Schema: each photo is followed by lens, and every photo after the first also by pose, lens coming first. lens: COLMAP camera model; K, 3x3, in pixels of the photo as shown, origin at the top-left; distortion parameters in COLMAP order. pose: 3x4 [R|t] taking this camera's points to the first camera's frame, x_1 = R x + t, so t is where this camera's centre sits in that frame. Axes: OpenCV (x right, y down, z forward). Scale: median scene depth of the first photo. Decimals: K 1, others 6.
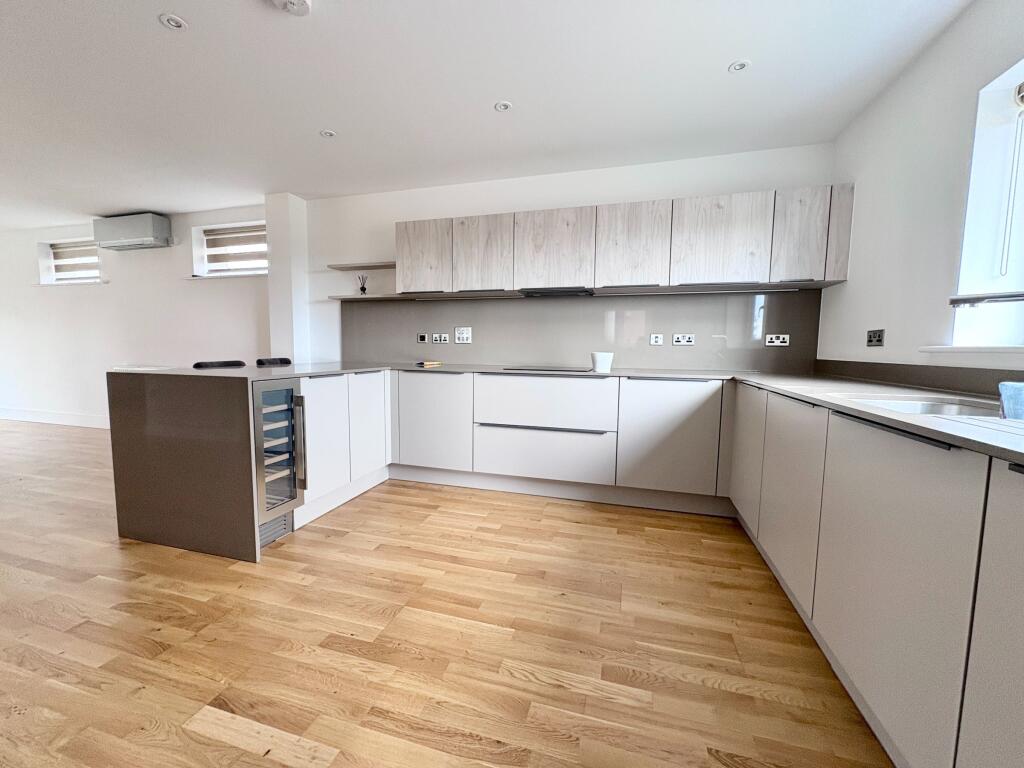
lens RADIAL K [[404.8, 0, 514.1], [0, 404.8, 384.7], [0, 0, 1]] dist [0.000961, 0.000181]
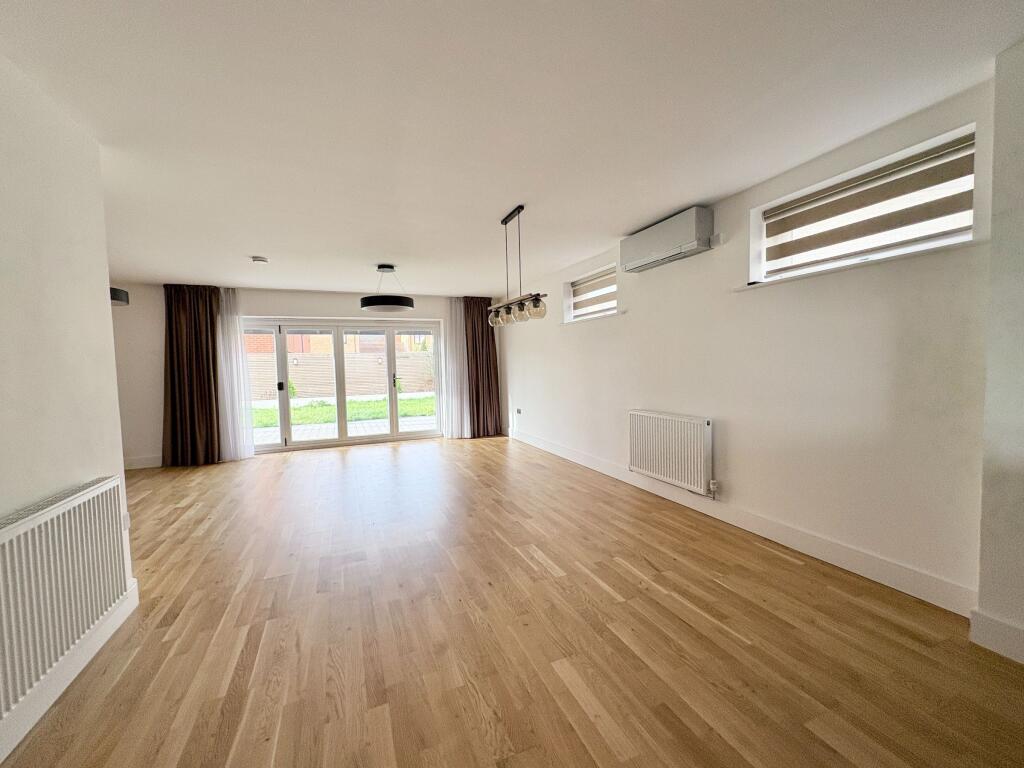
lens RADIAL K [[404.8, 0, 509.6], [0, 404.8, 384.9], [0, 0, 1]] dist [0.000961, 0.000181]
pose [[0.636593, 0.007382, -0.771165, -0.521994], [-0.036621, 0.999116, -0.020666, -0.075889], [0.770330, 0.041396, 0.636300, 0.286622]]
